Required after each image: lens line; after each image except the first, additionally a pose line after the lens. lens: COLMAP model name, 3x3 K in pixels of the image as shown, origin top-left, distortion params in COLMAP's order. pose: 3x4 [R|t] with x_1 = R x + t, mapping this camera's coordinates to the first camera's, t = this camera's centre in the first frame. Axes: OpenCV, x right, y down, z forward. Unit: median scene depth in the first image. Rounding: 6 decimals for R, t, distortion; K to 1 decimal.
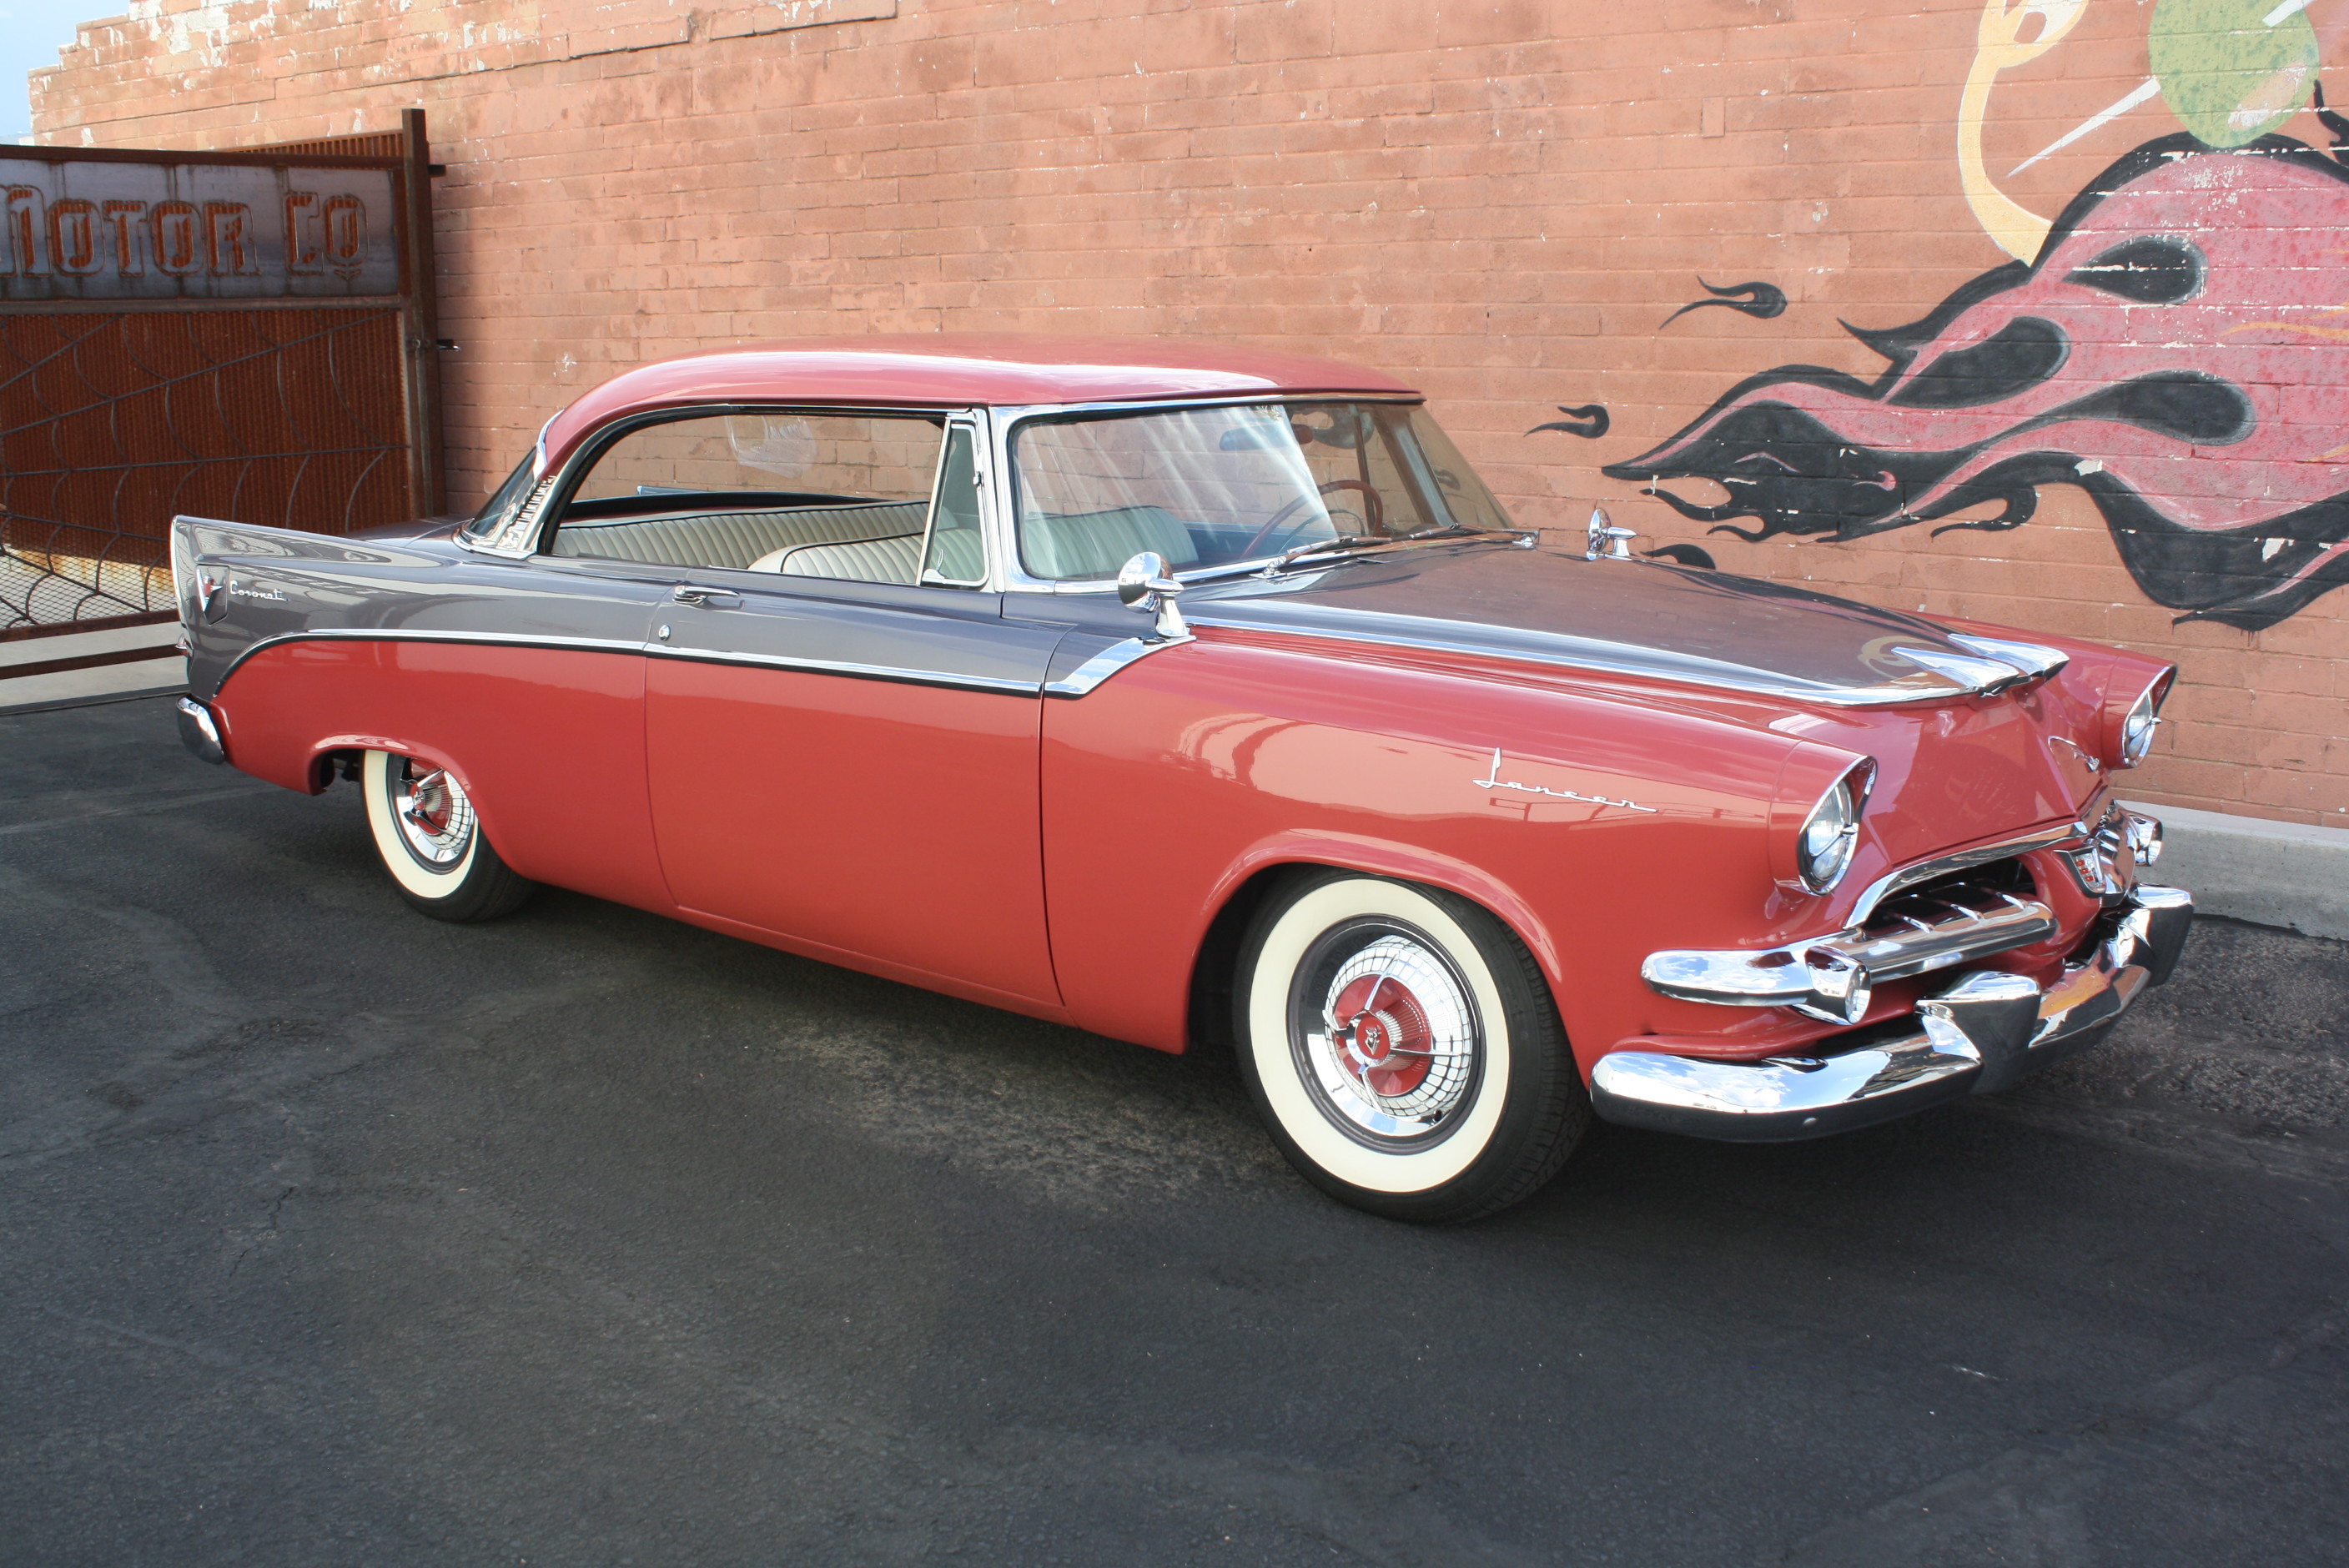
lens RADIAL K [[2348.6, 0, 1198.0], [0, 2348.6, 770.2], [0, 0, 1]] dist [-0.149167, 0.159989]
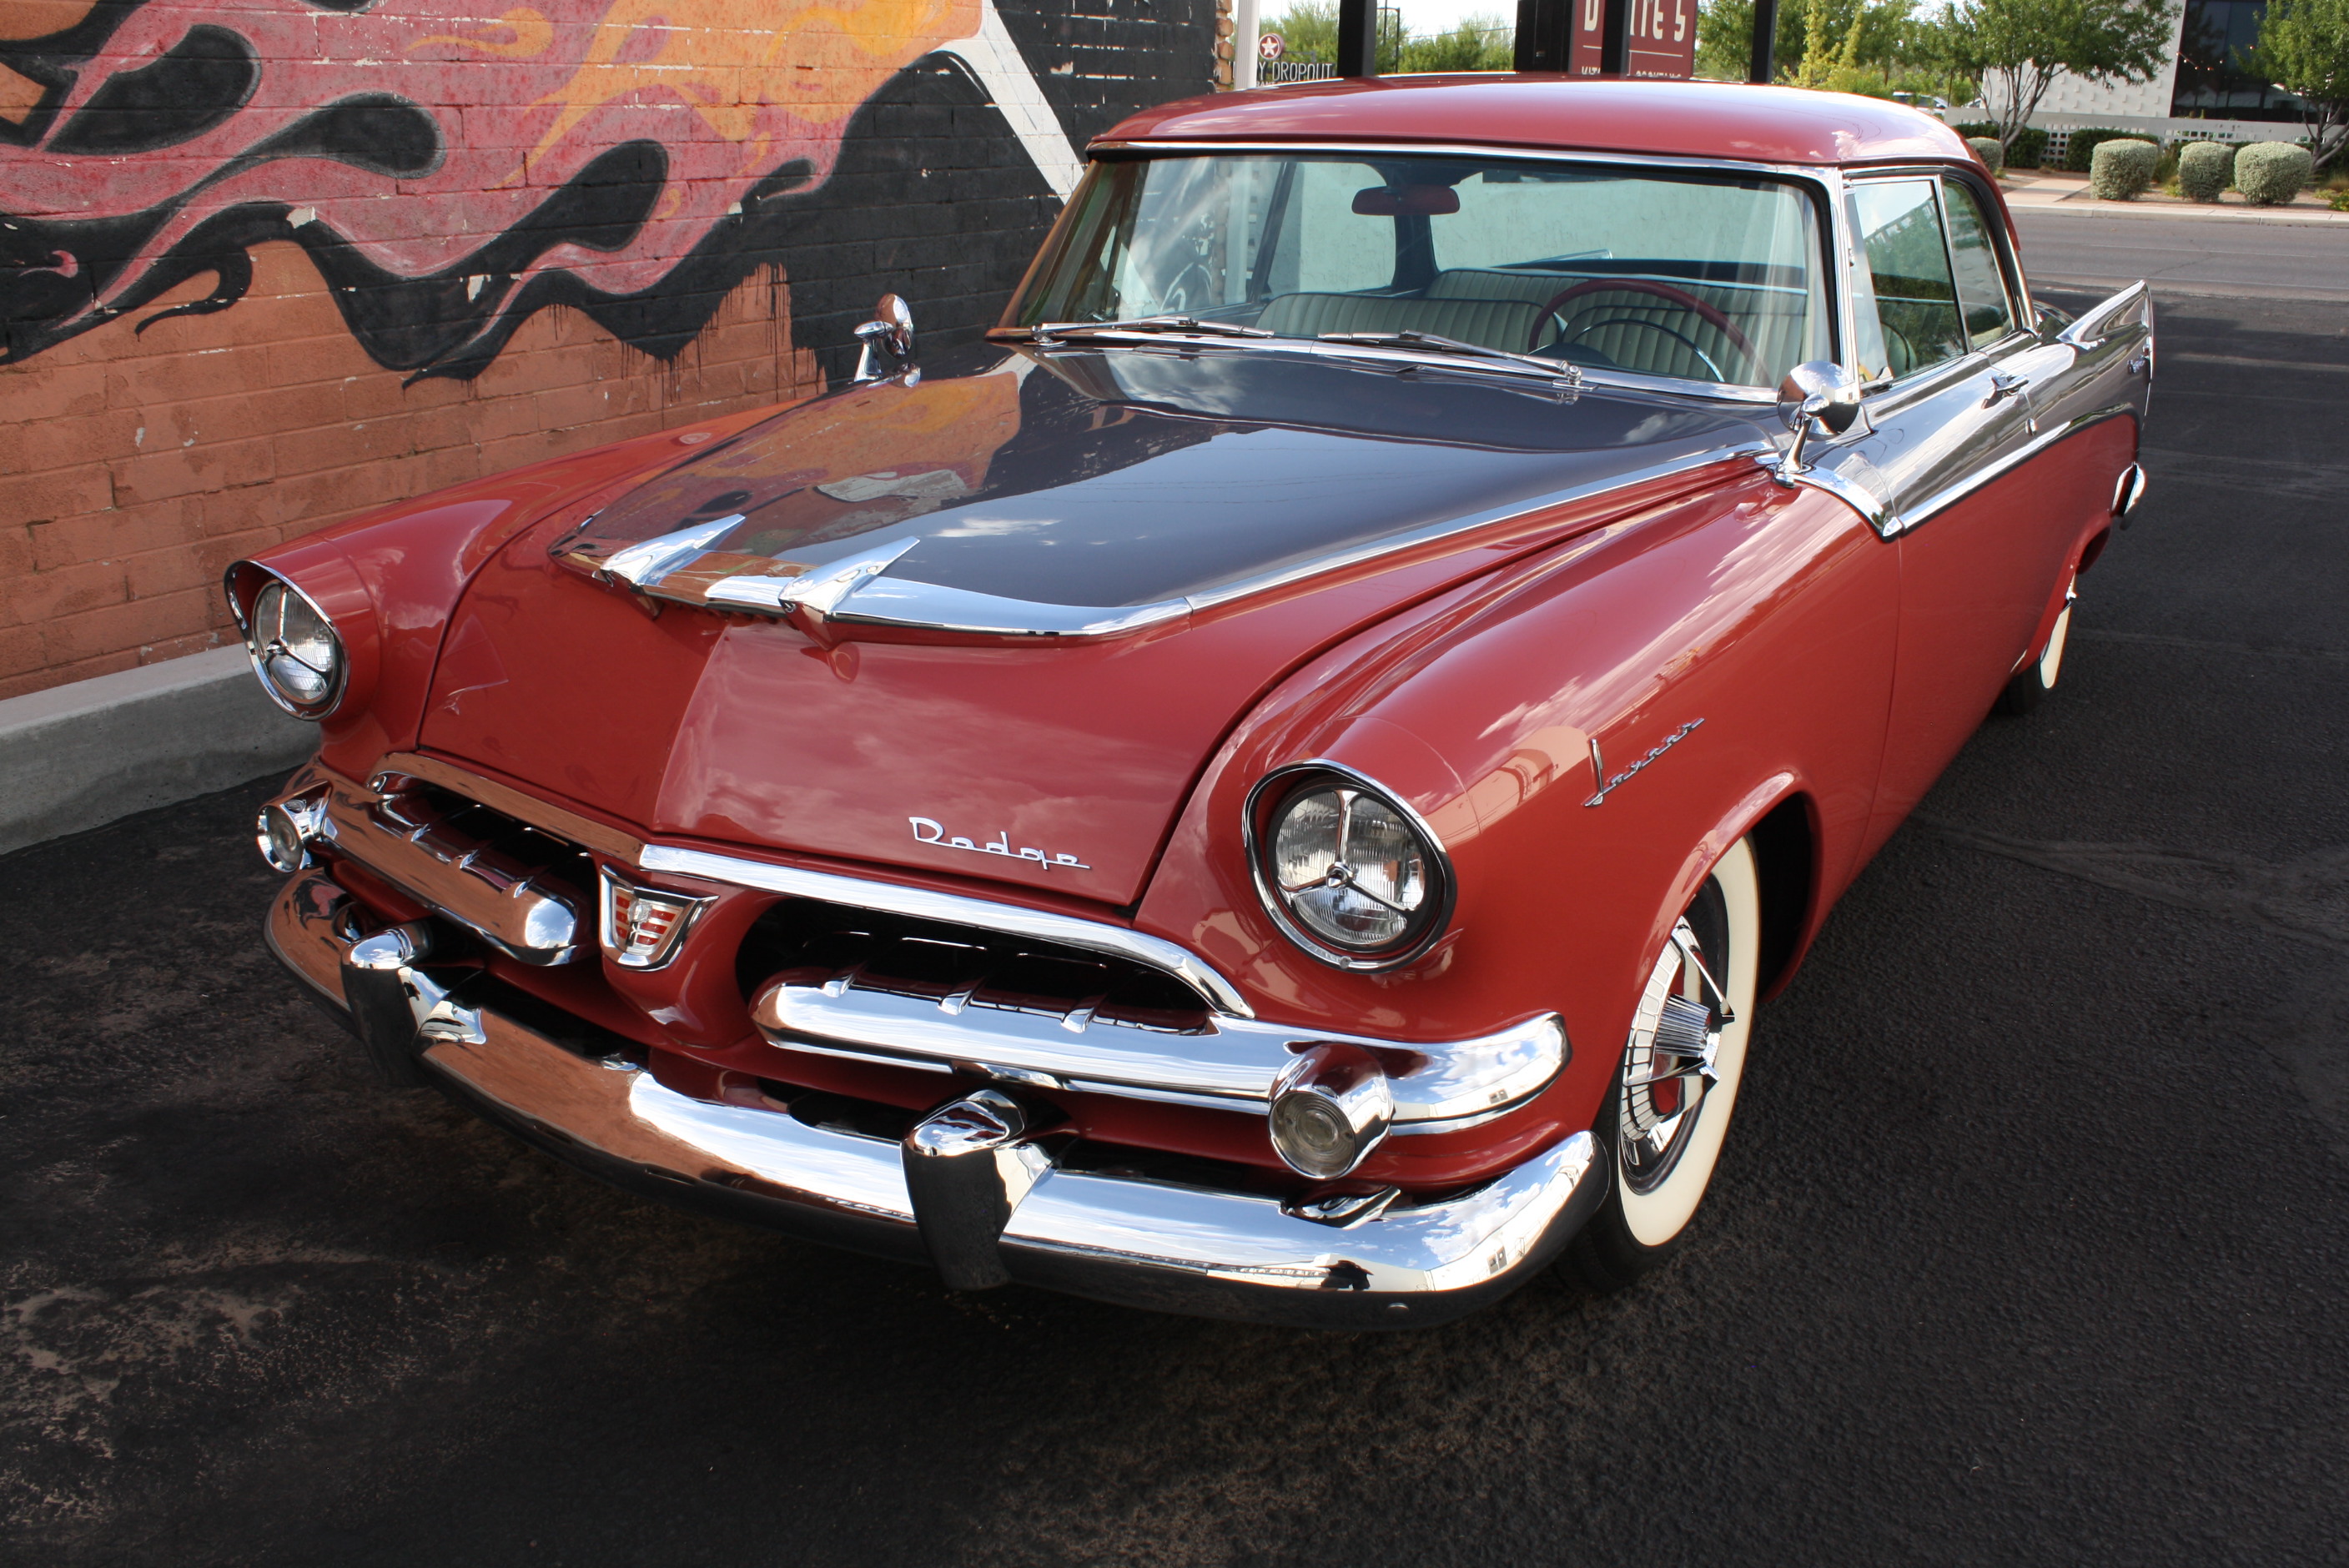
lens RADIAL K [[2131.7, 0, 1193.3], [0, 2131.7, 770.2], [0, 0, 1]] dist [-0.154238, 0.150673]
pose [[-0.149944, -0.305831, 0.940204, -0.341972], [0.162113, 0.930480, 0.328522, -0.116626], [-0.975313, 0.201679, -0.089941, 0.669819]]
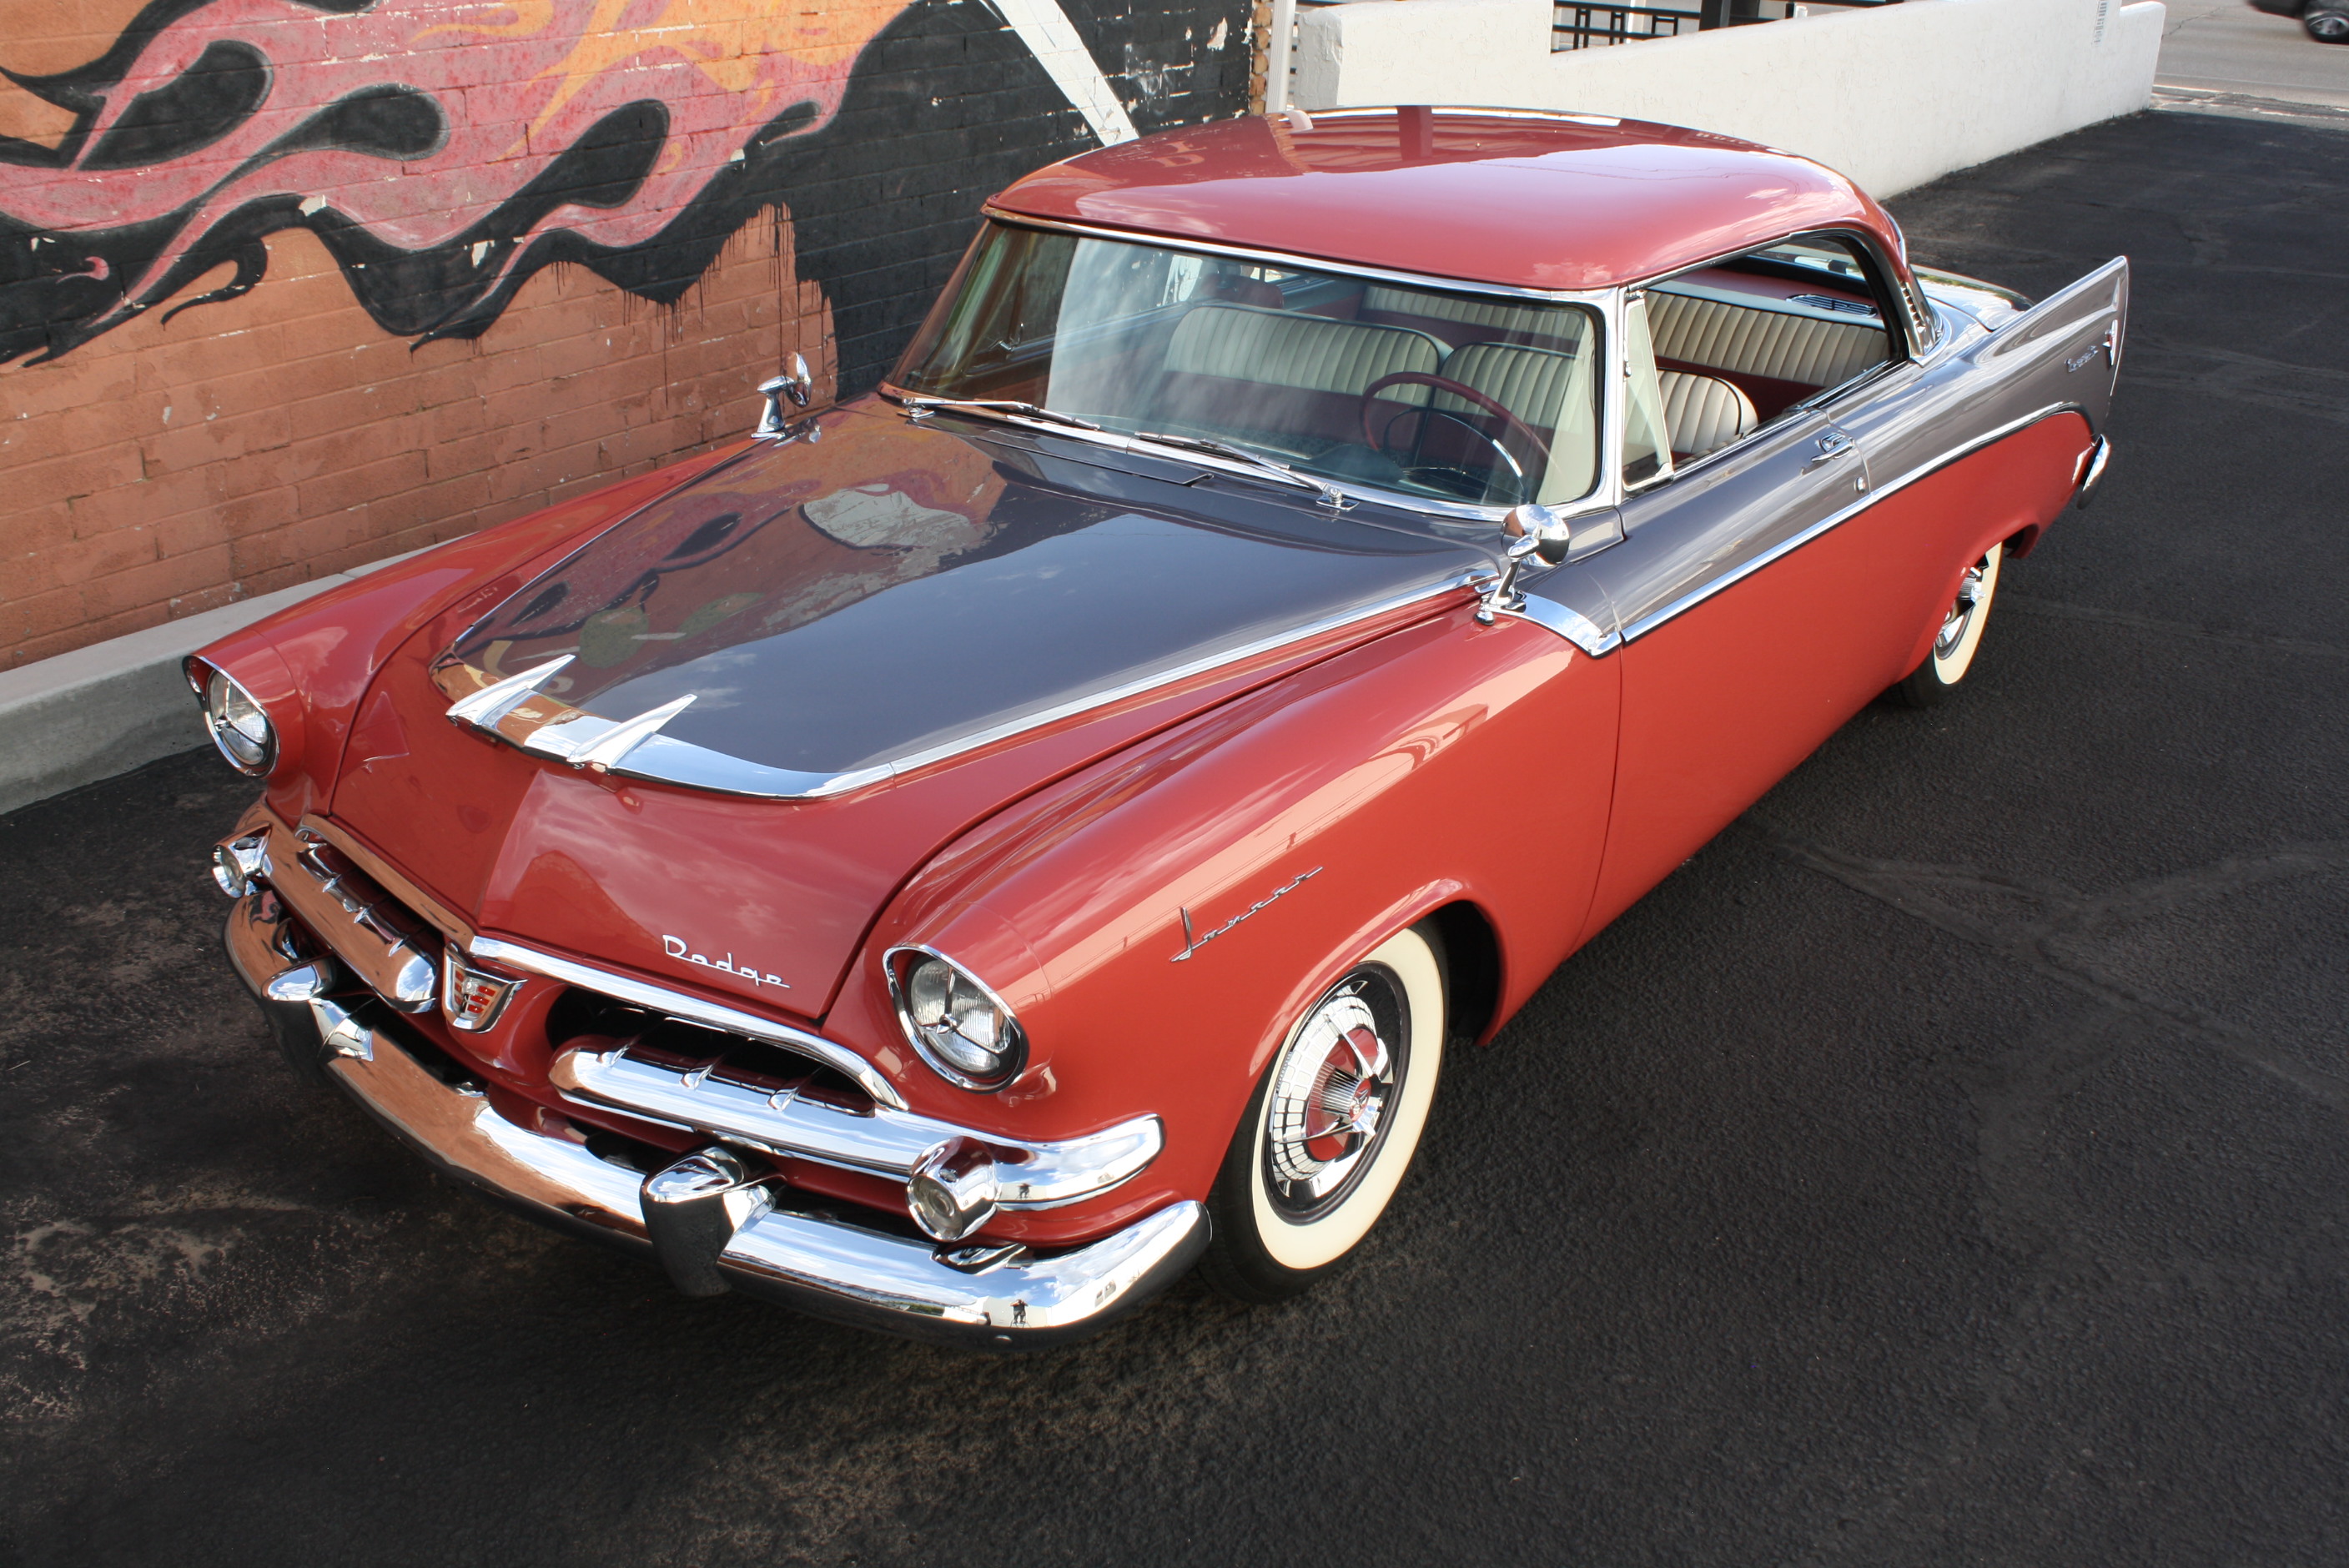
lens RADIAL K [[2269.9, 0, 1185.8], [0, 2269.9, 745.8], [0, 0, 1]] dist [-0.143449, 0.150517]
pose [[-0.062964, -0.393151, 0.917315, -0.422034], [0.153987, 0.904306, 0.398145, -0.194716], [-0.986065, 0.166324, 0.003602, 0.586638]]
